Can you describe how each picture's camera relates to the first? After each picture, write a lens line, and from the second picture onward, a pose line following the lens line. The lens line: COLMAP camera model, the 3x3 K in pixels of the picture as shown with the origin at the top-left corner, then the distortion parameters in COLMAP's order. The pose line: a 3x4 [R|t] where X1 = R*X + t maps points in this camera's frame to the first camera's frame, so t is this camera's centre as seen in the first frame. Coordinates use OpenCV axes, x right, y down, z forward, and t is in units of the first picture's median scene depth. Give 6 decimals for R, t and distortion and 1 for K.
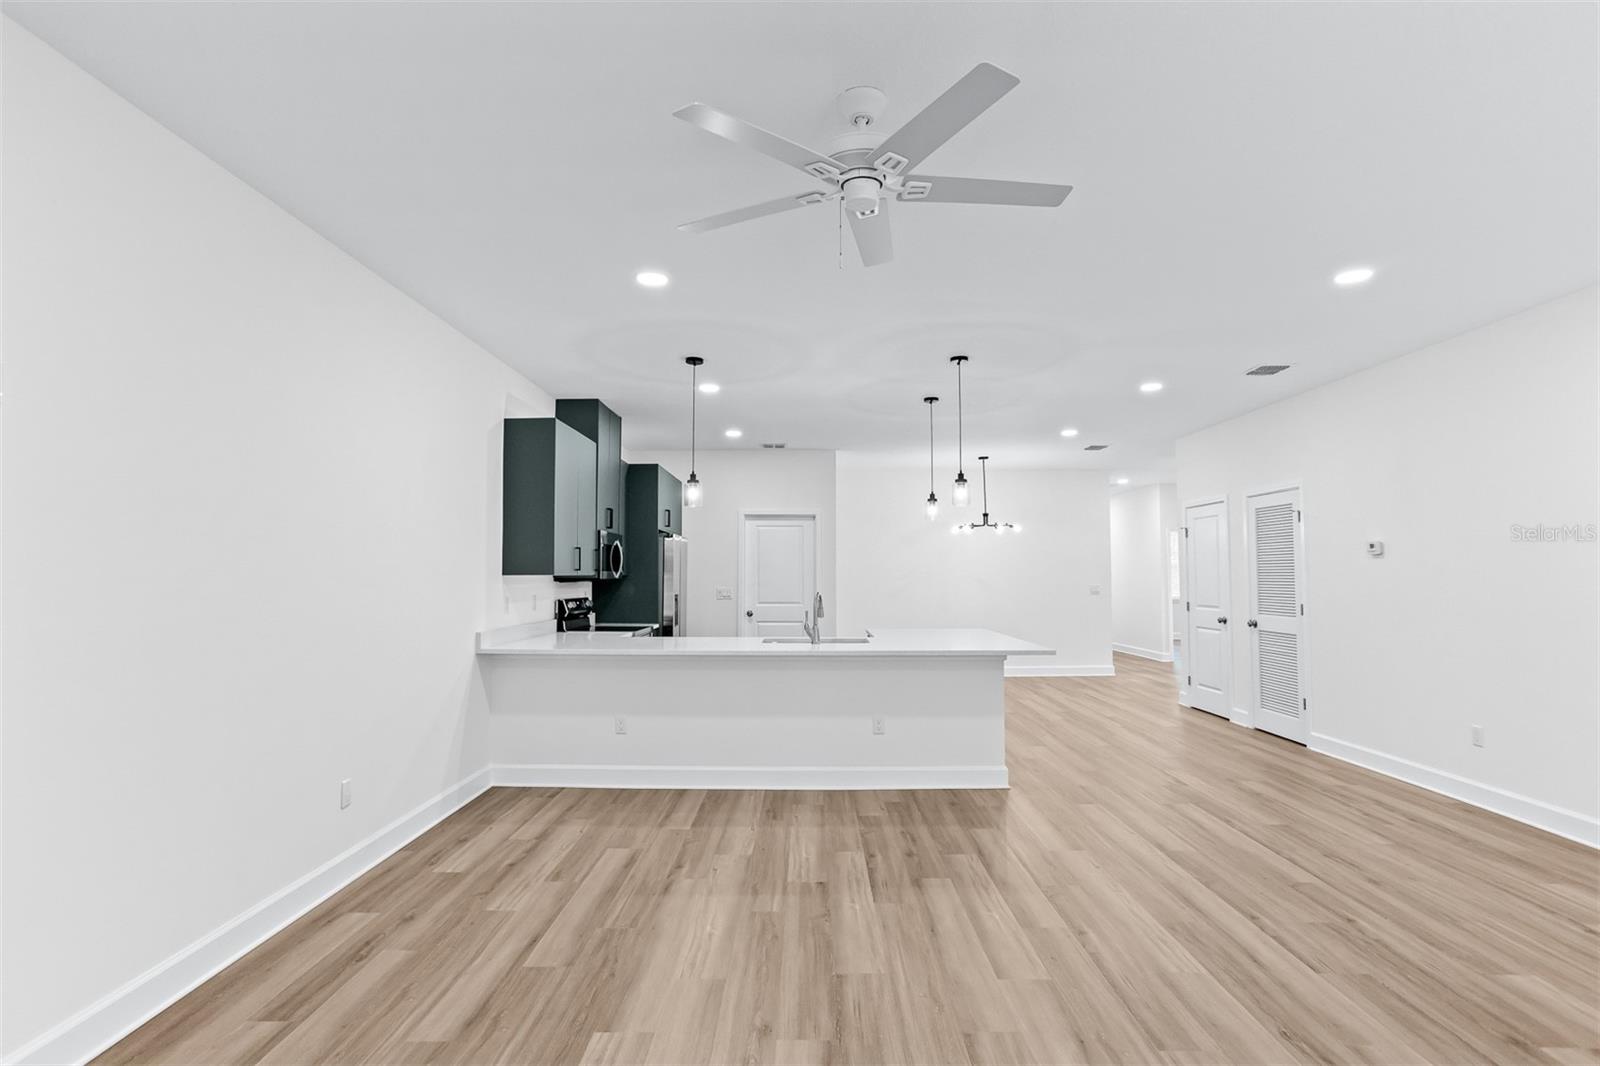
lens RADIAL K [[876.2, 0, 790.7], [0, 876.2, 512.7], [0, 0, 1]] dist [-0.004552, 0.000566]
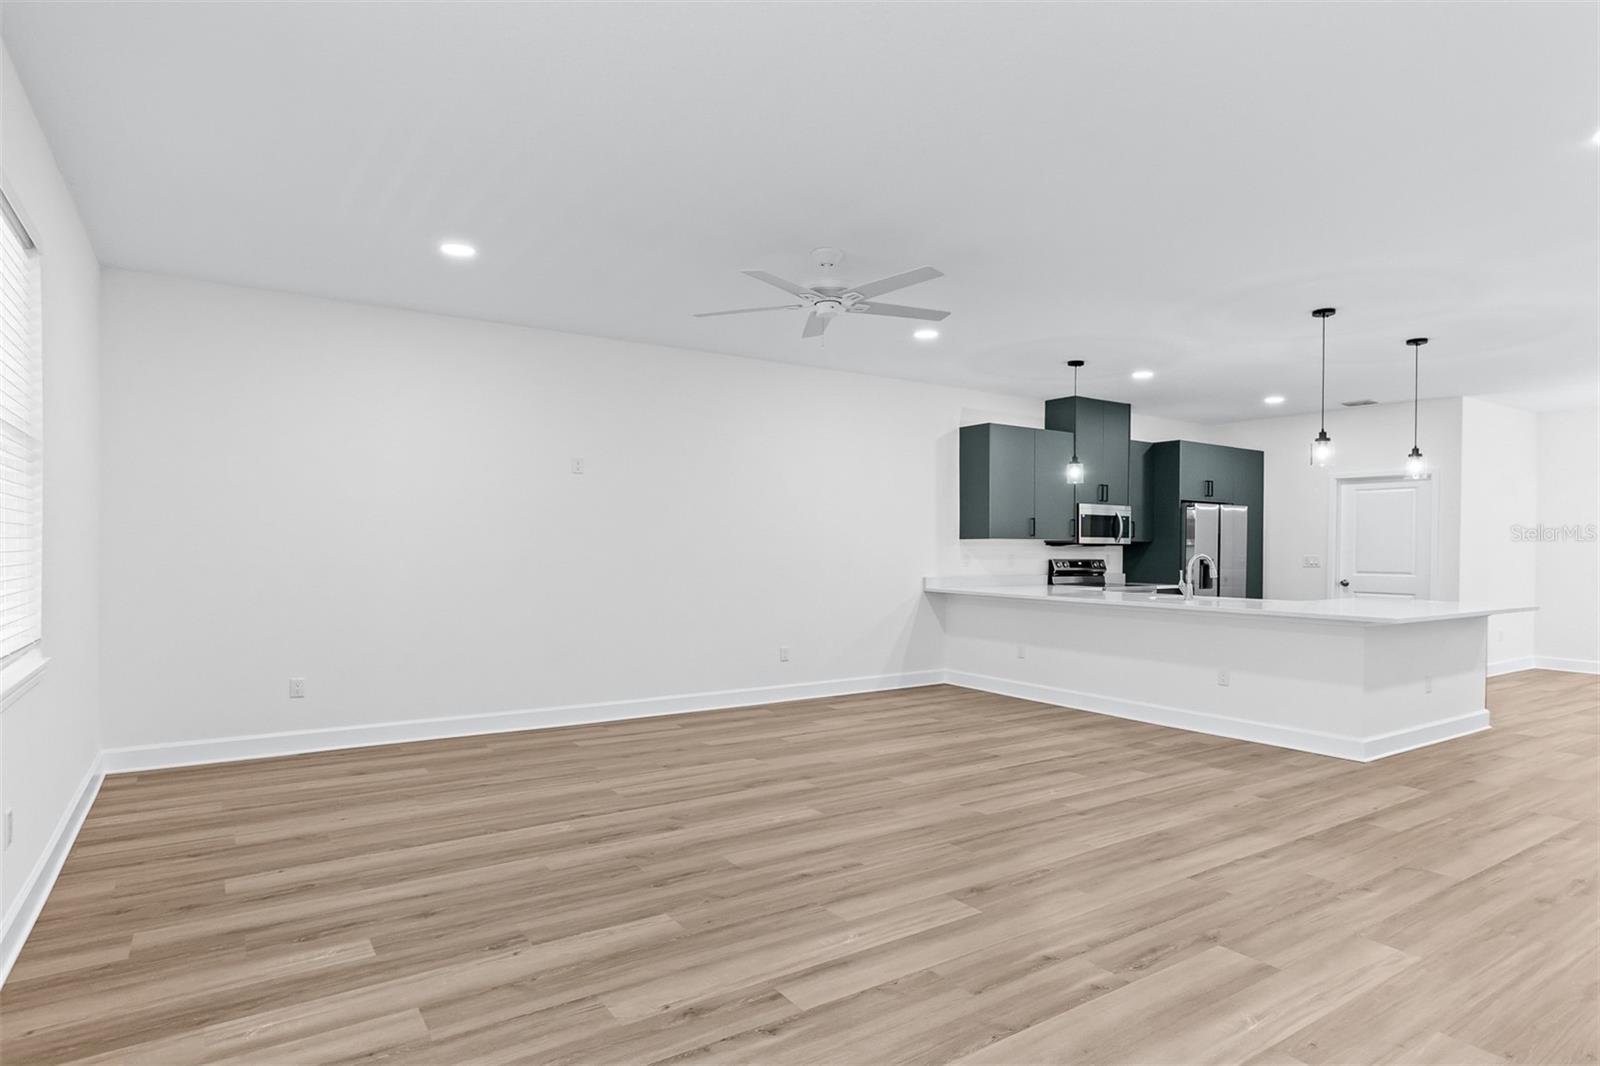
lens RADIAL K [[831.5, 0, 801.6], [0, 831.5, 567.5], [0, 0, 1]] dist [0.002708, 0.002630]
pose [[0.608024, 0.029424, -0.793373, 0.568851], [0.048456, 0.996075, 0.074078, 0.004886], [0.792439, -0.083485, 0.604211, -0.019133]]
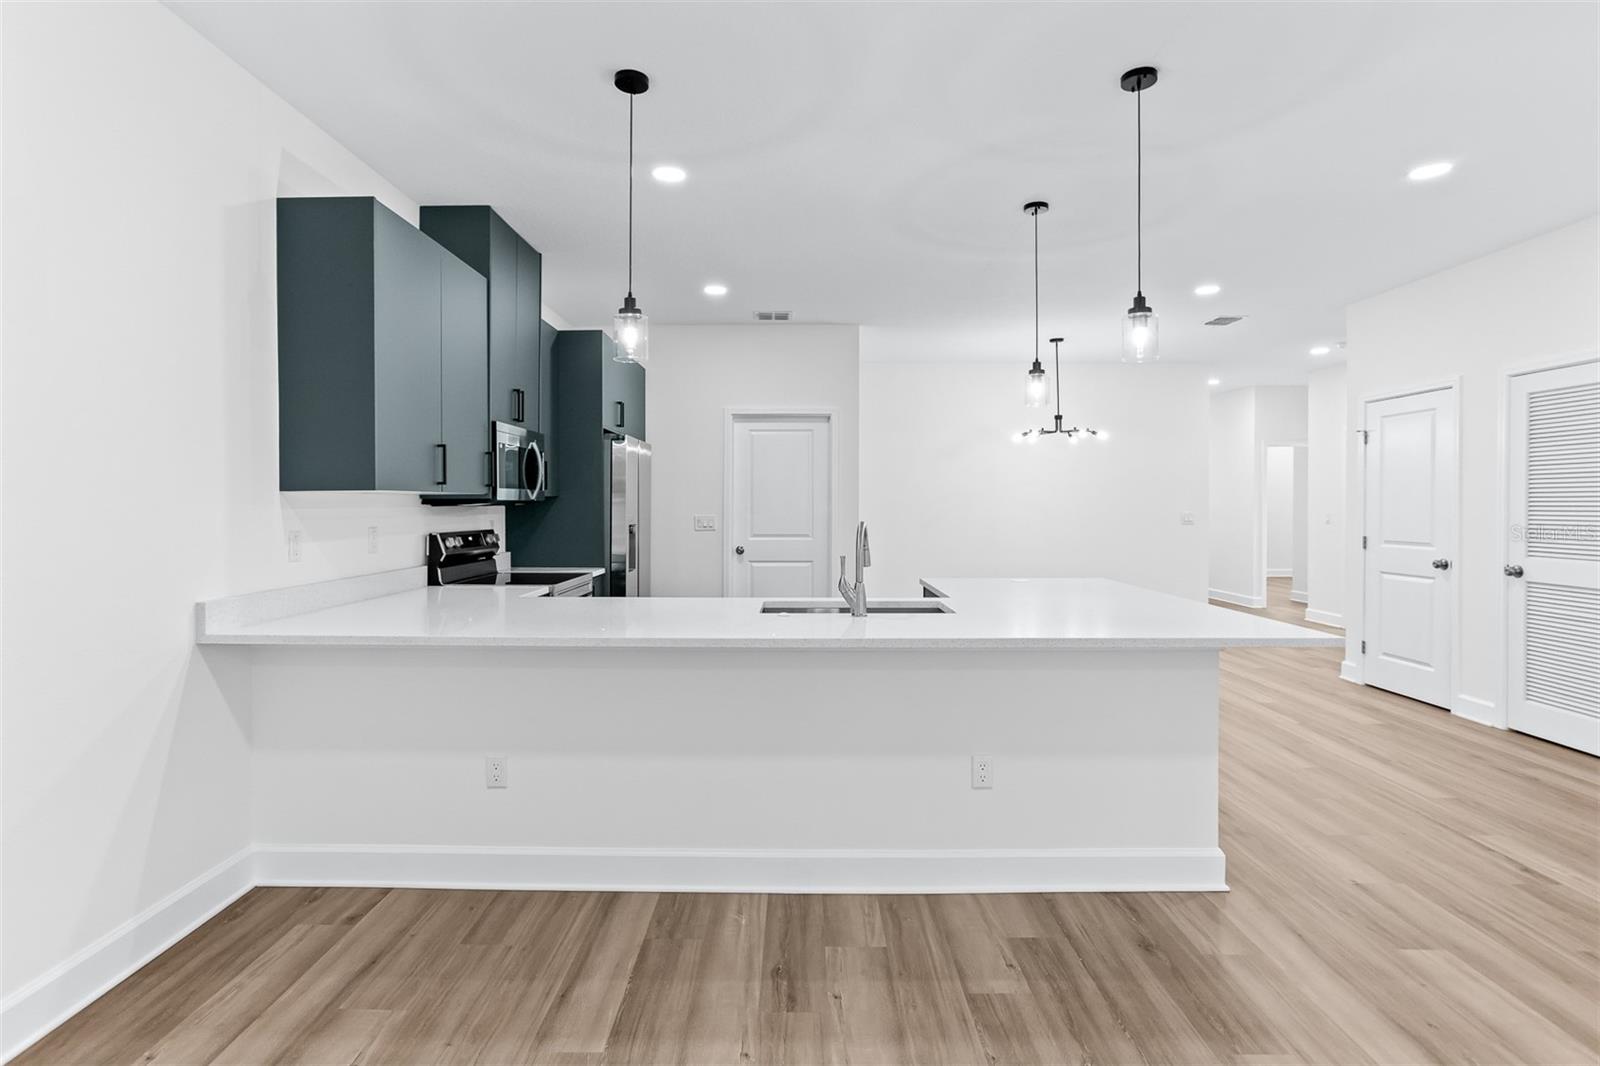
lens RADIAL K [[927.4, 0, 796.4], [0, 927.4, 508.3], [0, 0, 1]] dist [0.000940, 0.001446]
pose [[0.999909, 0.001382, 0.013389, -0.018026], [-0.002416, 0.996987, 0.077526, 0.036022], [-0.013241, -0.077551, 0.996900, 0.414179]]
